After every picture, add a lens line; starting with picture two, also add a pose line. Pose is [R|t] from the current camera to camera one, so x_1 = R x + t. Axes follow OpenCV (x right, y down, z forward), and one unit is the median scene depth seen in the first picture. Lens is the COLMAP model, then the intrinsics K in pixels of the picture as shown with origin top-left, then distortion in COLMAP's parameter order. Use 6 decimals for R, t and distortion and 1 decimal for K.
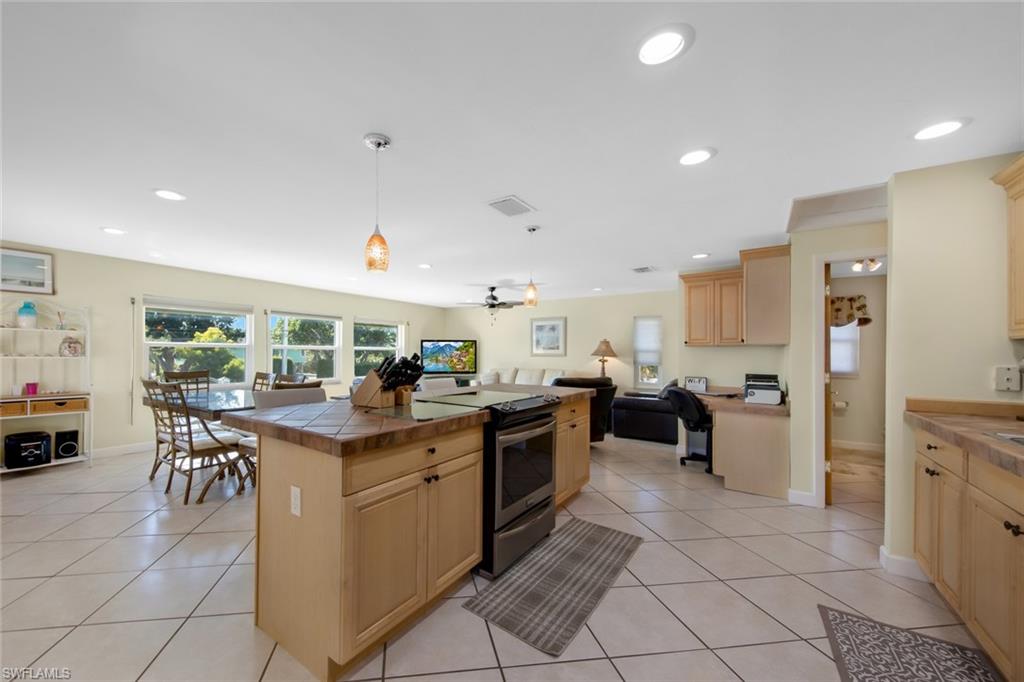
lens RADIAL K [[385.6, 0, 458.7], [0, 385.6, 355.6], [0, 0, 1]] dist [-0.001885, -0.000438]
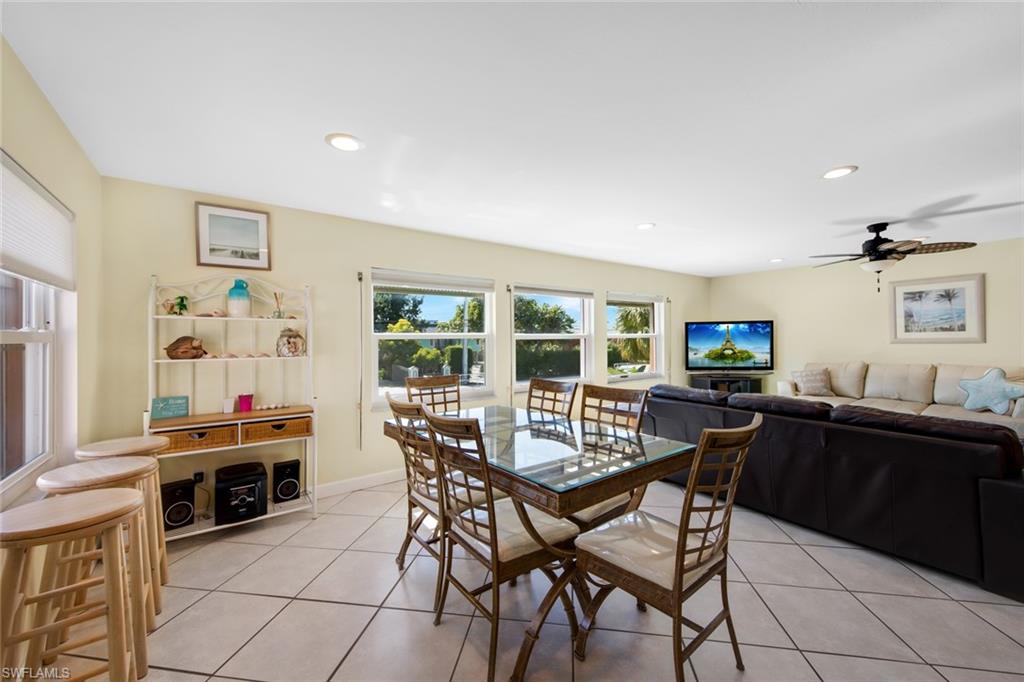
lens RADIAL K [[399.5, 0, 508.8], [0, 399.5, 338.6], [0, 0, 1]] dist [0.013104, -0.000672]
pose [[0.955645, -0.018633, -0.293932, -0.269478], [0.015692, 0.999800, -0.012360, -0.009576], [0.294103, 0.007200, 0.955747, 0.273349]]
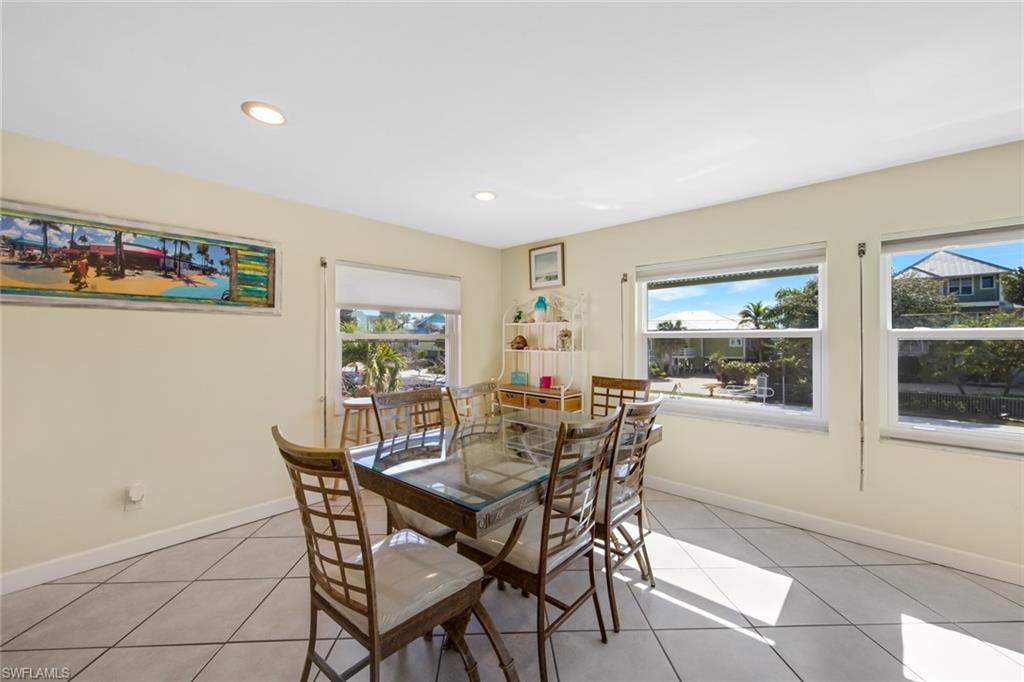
lens RADIAL K [[399.5, 0, 508.8], [0, 399.5, 338.6], [0, 0, 1]] dist [0.013104, -0.000672]
pose [[-0.112562, -0.011774, -0.993575, -0.039787], [-0.010568, 0.999887, -0.010652, -0.009965], [0.993588, 0.009301, -0.112674, 0.635783]]
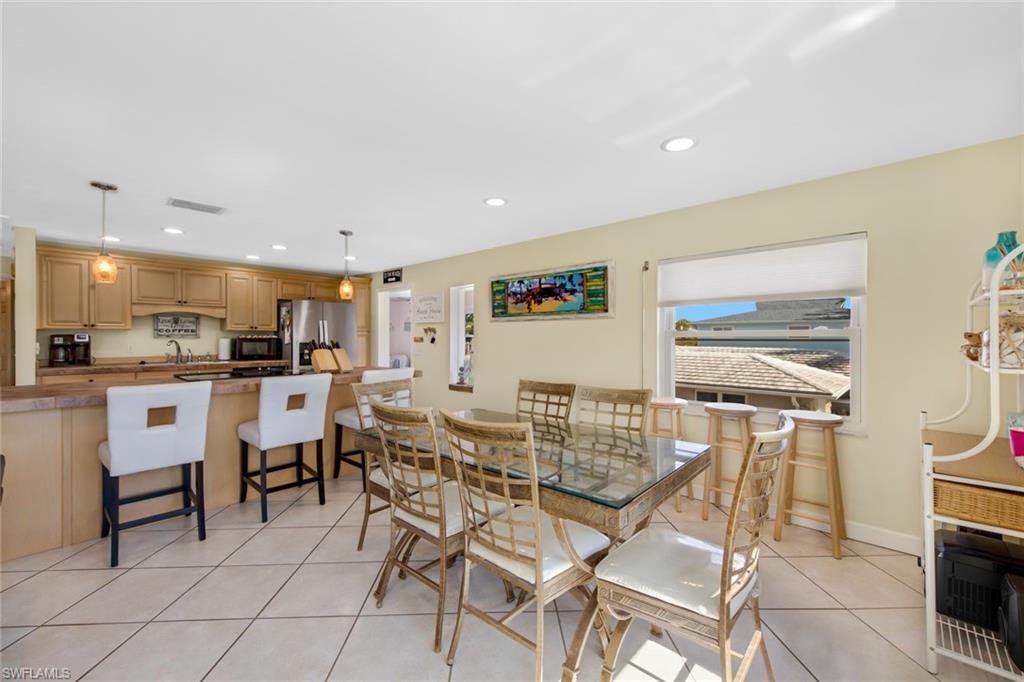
lens RADIAL K [[420.9, 0, 500.9], [0, 420.9, 339.1], [0, 0, 1]] dist [0.013755, -0.000267]
pose [[-0.992534, -0.011445, 0.121429, -0.383485], [-0.010167, 0.999886, 0.011139, -0.013225], [-0.121542, 0.009821, -0.992538, 0.944018]]
